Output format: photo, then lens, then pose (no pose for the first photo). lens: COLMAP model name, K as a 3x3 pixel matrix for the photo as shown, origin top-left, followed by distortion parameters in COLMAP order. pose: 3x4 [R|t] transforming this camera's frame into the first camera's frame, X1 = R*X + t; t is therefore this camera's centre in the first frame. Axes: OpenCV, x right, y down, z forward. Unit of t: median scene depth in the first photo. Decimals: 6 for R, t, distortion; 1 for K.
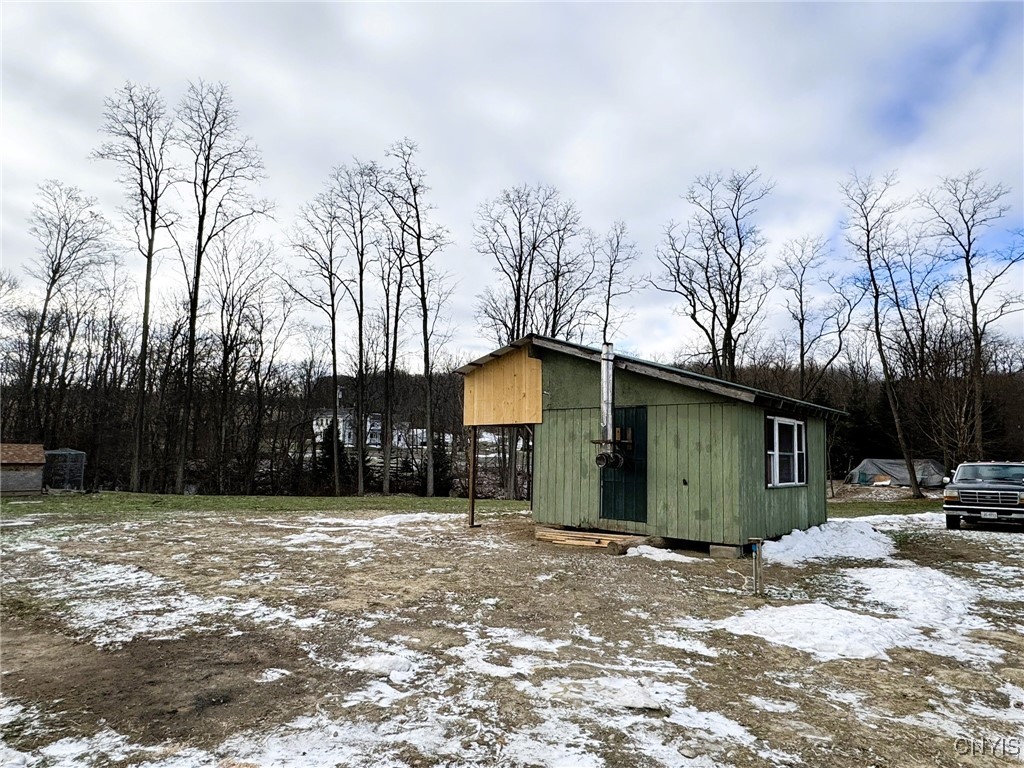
lens RADIAL K [[625.1, 0, 512.7], [0, 625.1, 385.0], [0, 0, 1]] dist [0.001490, 0.000469]
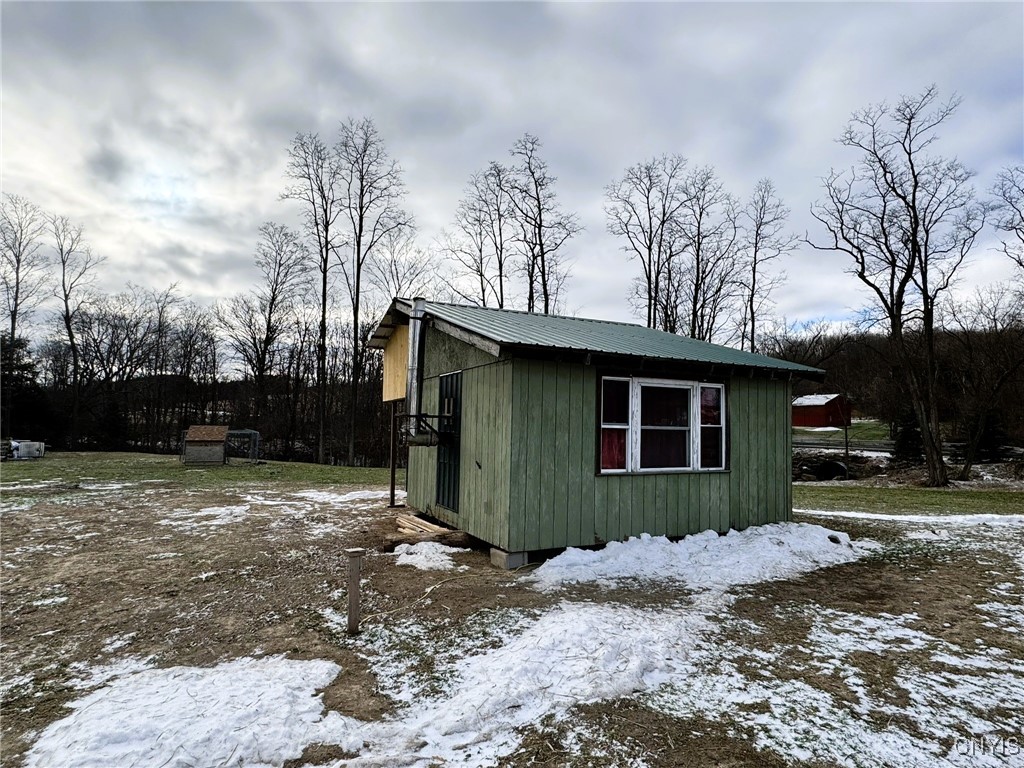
lens RADIAL K [[562.3, 0, 513.5], [0, 562.3, 384.2], [0, 0, 1]] dist [0.000884, -0.000450]
pose [[0.927075, -0.036929, -0.373054, 0.147814], [0.046111, 0.998813, 0.015715, 0.011465], [0.372030, -0.031771, 0.927677, 0.093425]]
